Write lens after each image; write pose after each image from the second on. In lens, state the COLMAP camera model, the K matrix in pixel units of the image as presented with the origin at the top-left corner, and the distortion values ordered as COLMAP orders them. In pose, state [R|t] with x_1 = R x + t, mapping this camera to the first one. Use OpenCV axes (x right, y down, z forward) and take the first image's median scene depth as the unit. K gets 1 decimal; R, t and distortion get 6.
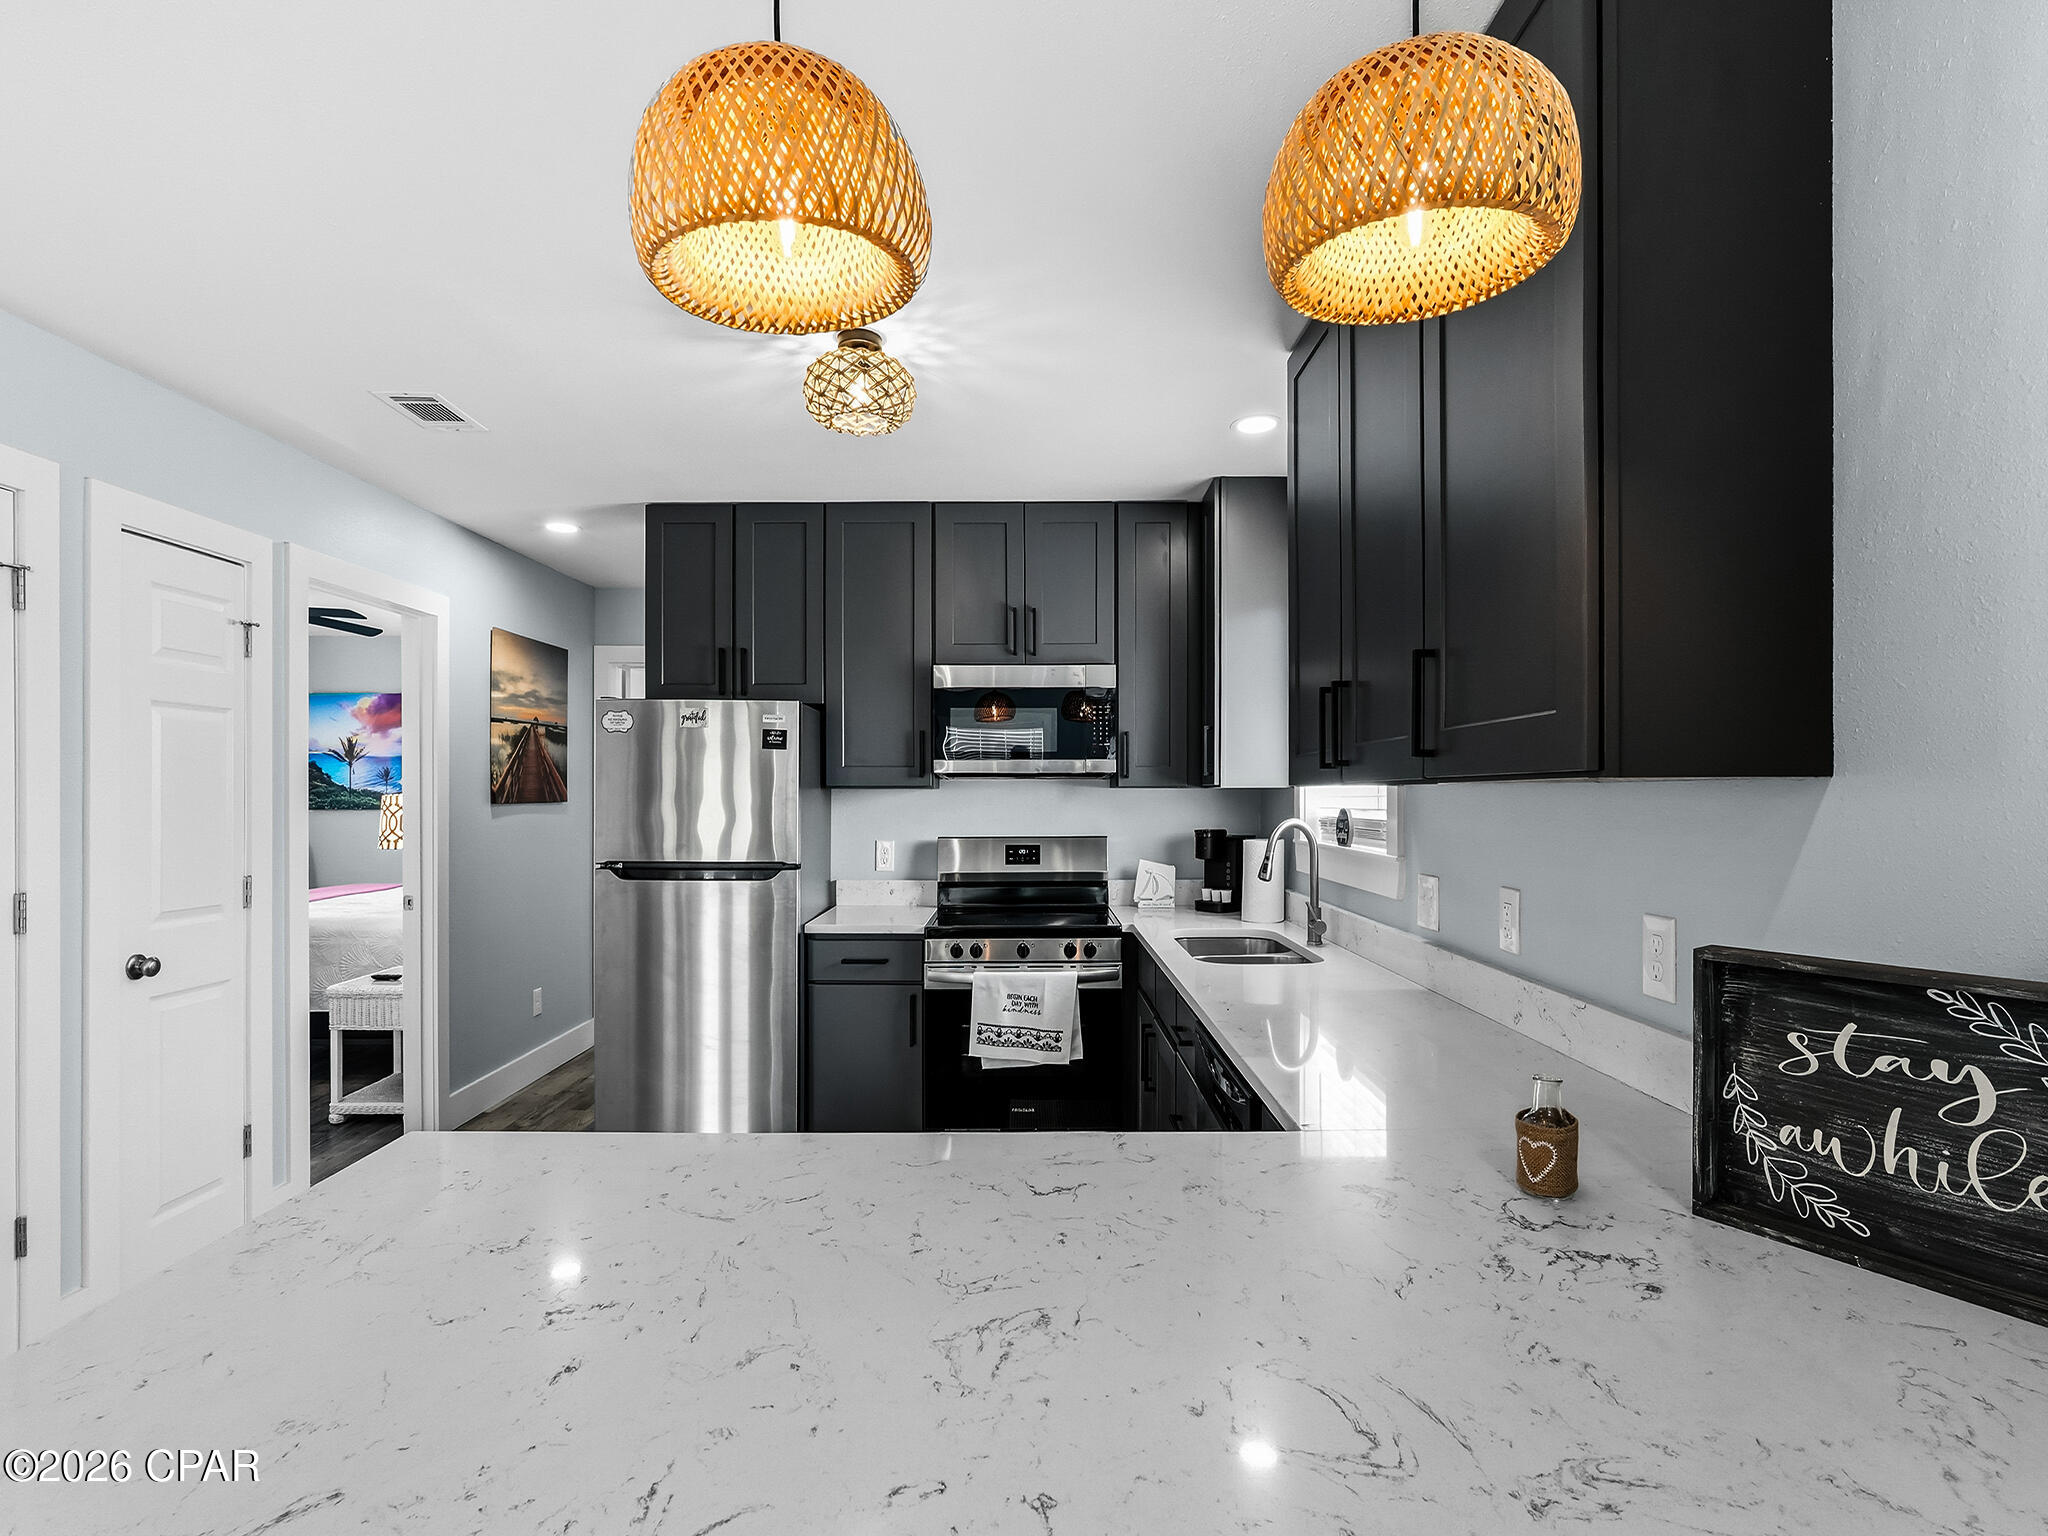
lens RADIAL K [[983.0, 0, 1016.4], [0, 983.0, 797.8], [0, 0, 1]] dist [-0.008868, 0.002507]
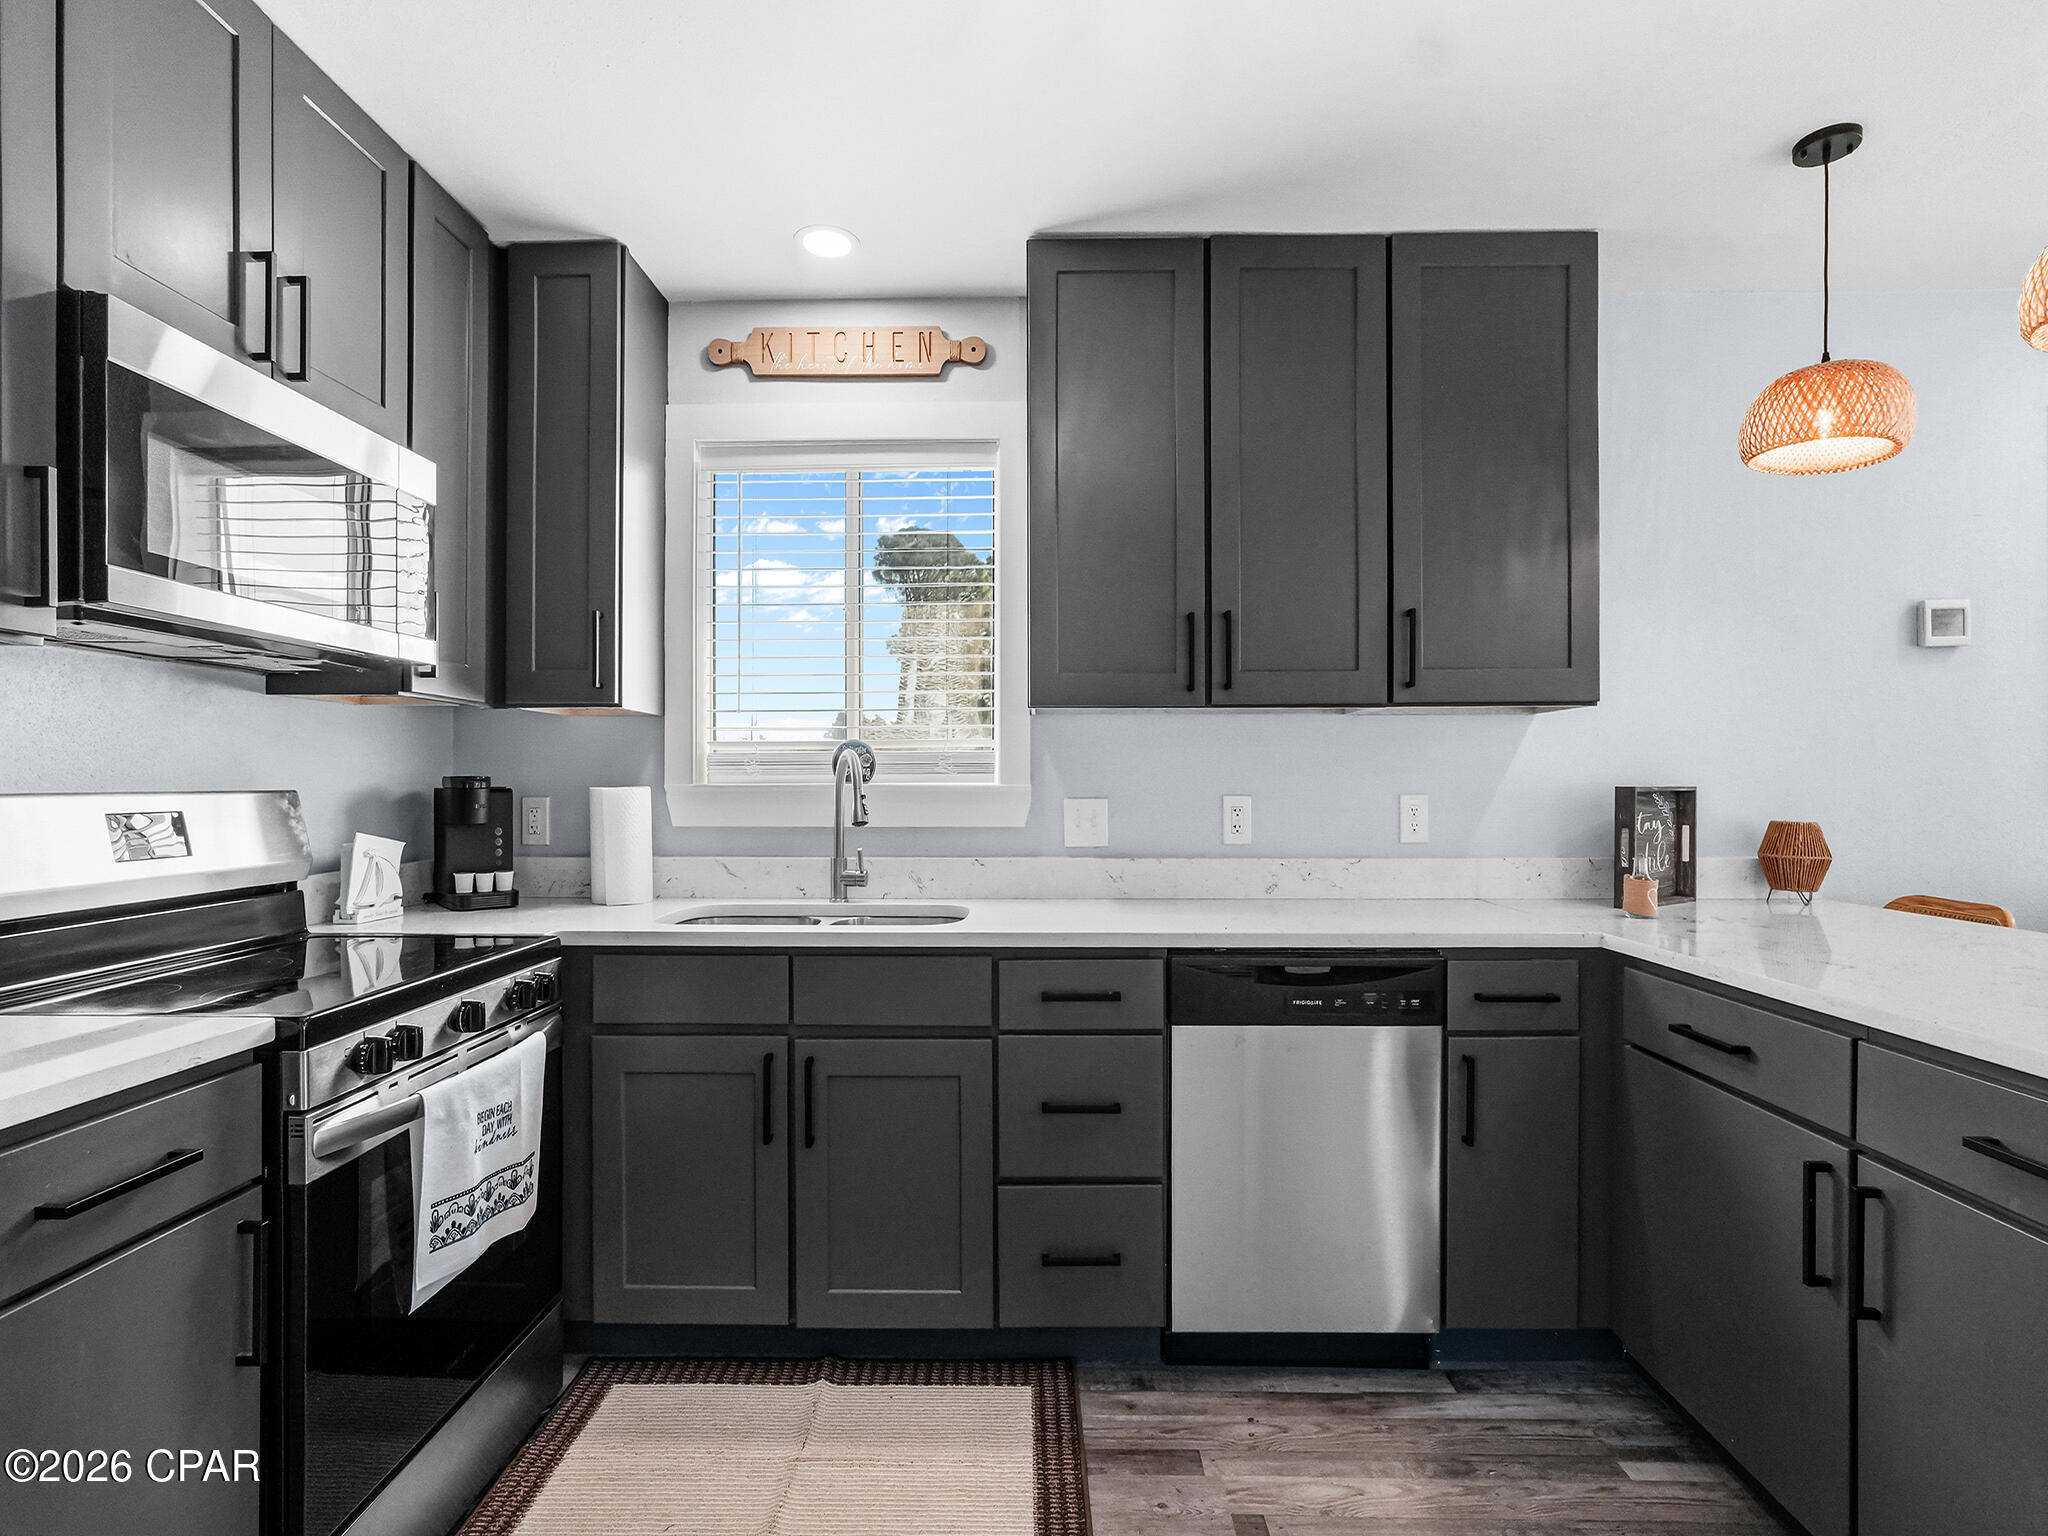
lens RADIAL K [[983.0, 0, 1016.4], [0, 983.0, 797.8], [0, 0, 1]] dist [-0.008868, 0.002507]
pose [[0.000748, -0.006776, 0.999977, -1.577243], [0.005182, 0.999964, 0.006772, 0.163267], [-0.999986, 0.005177, 0.000783, 2.499597]]
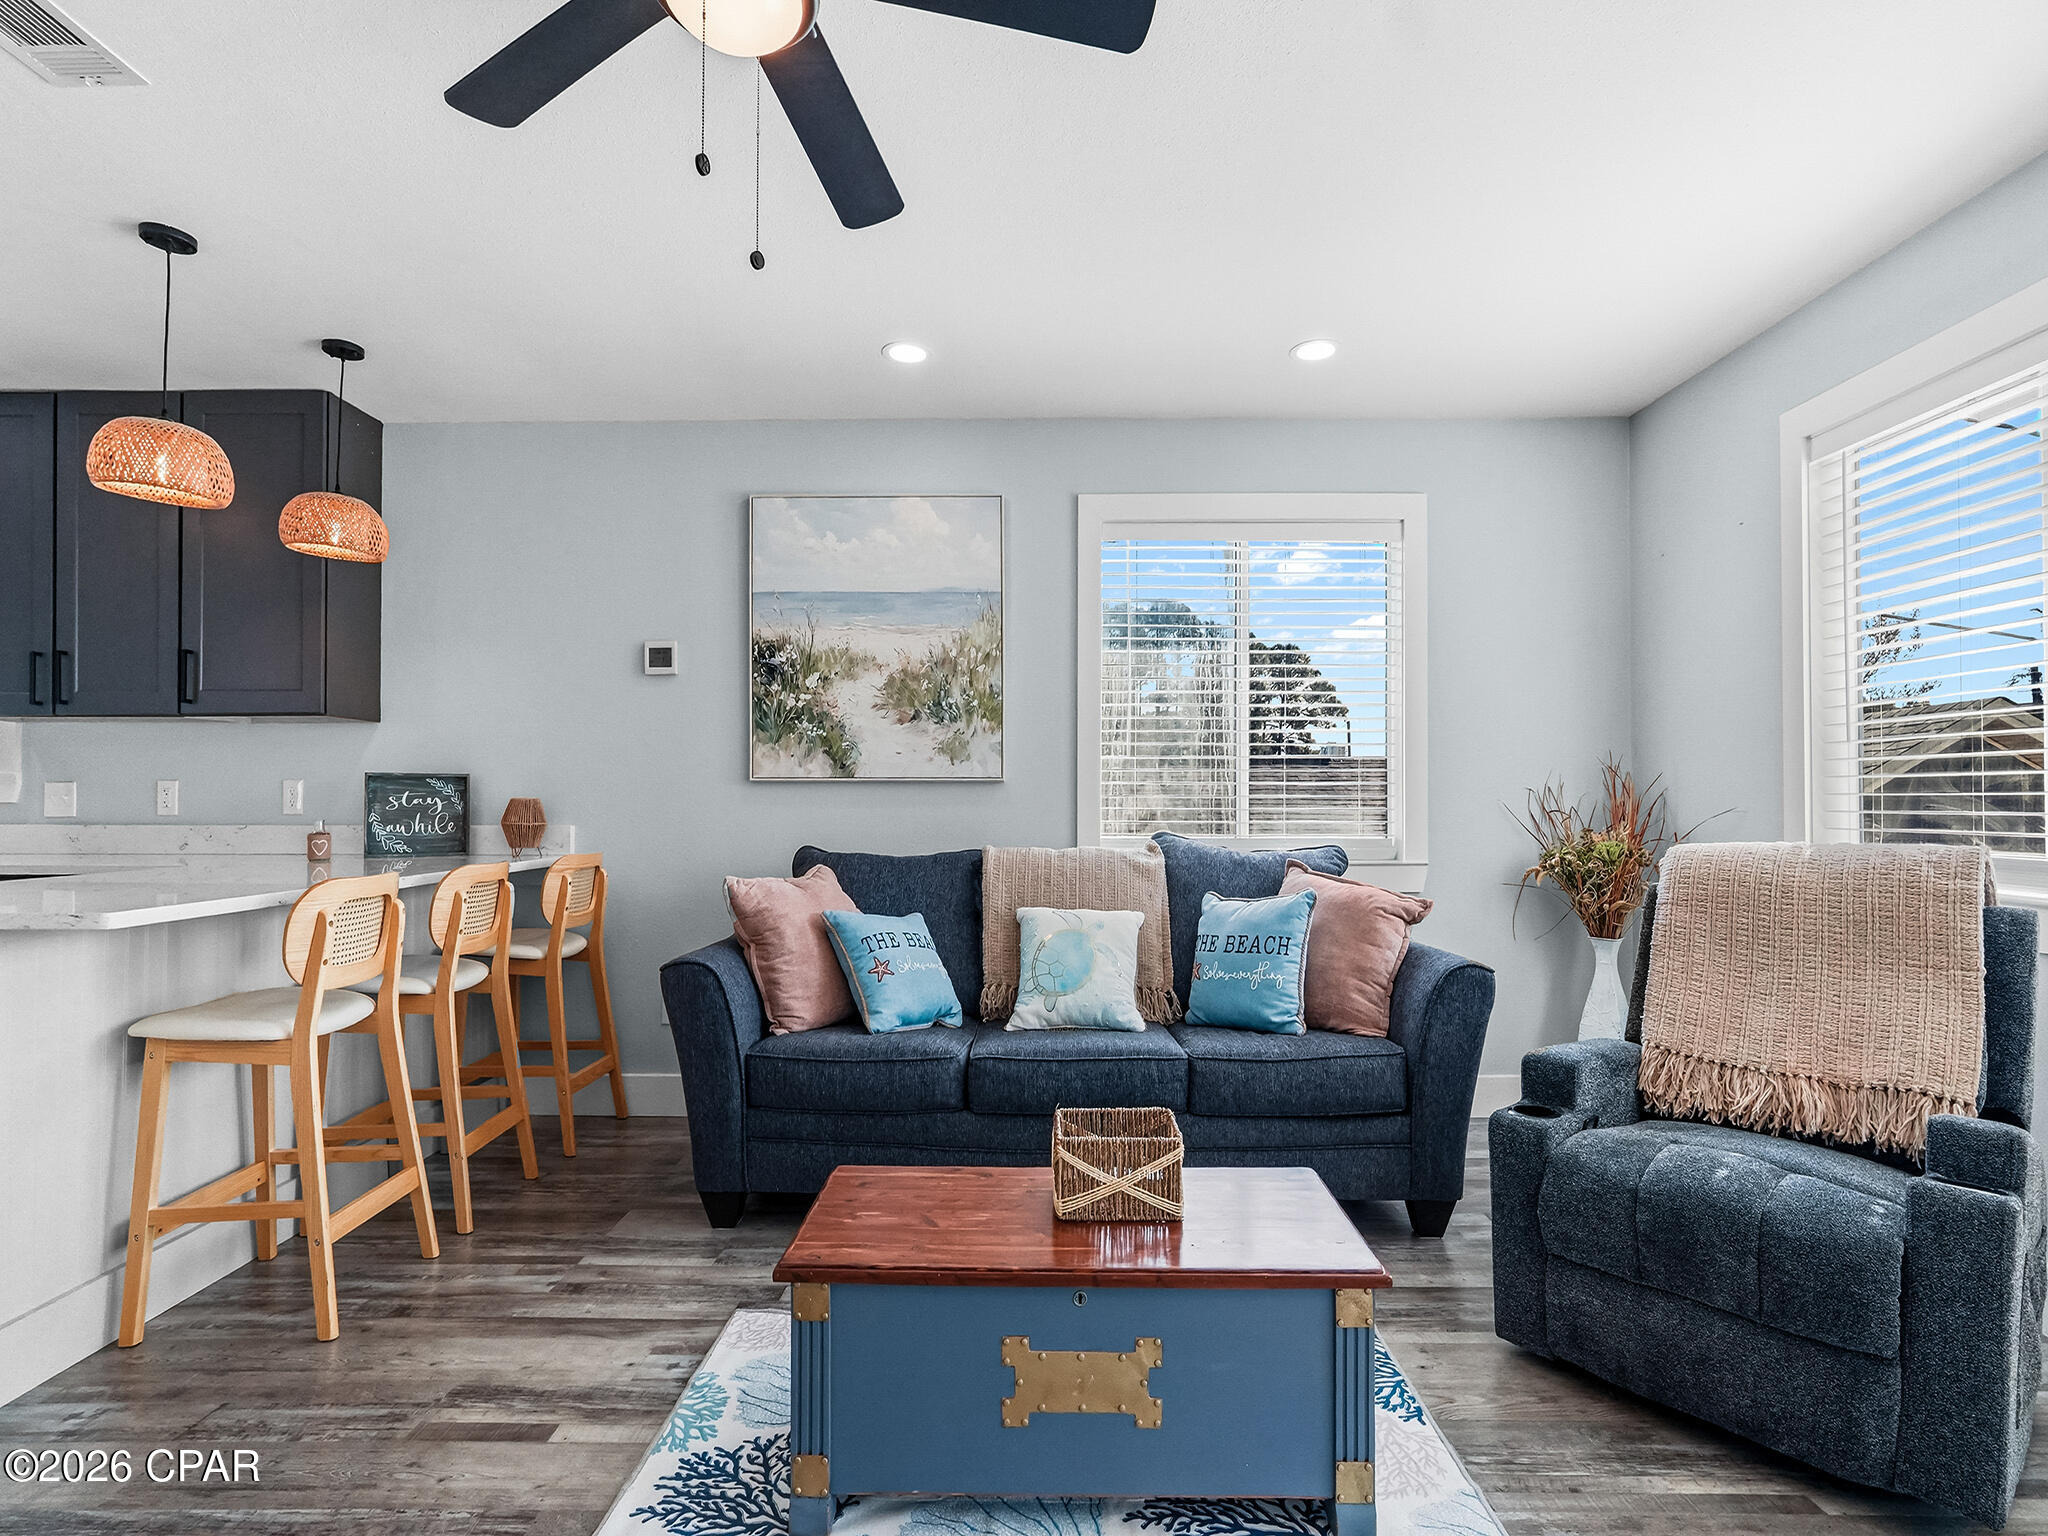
lens RADIAL K [[983.0, 0, 1016.4], [0, 983.0, 797.8], [0, 0, 1]] dist [-0.008868, 0.002507]
pose [[-0.004151, -0.000733, 0.999991, -2.561166], [0.004081, 0.999991, 0.000750, 0.250655], [-0.999983, 0.004085, -0.004148, -1.119569]]
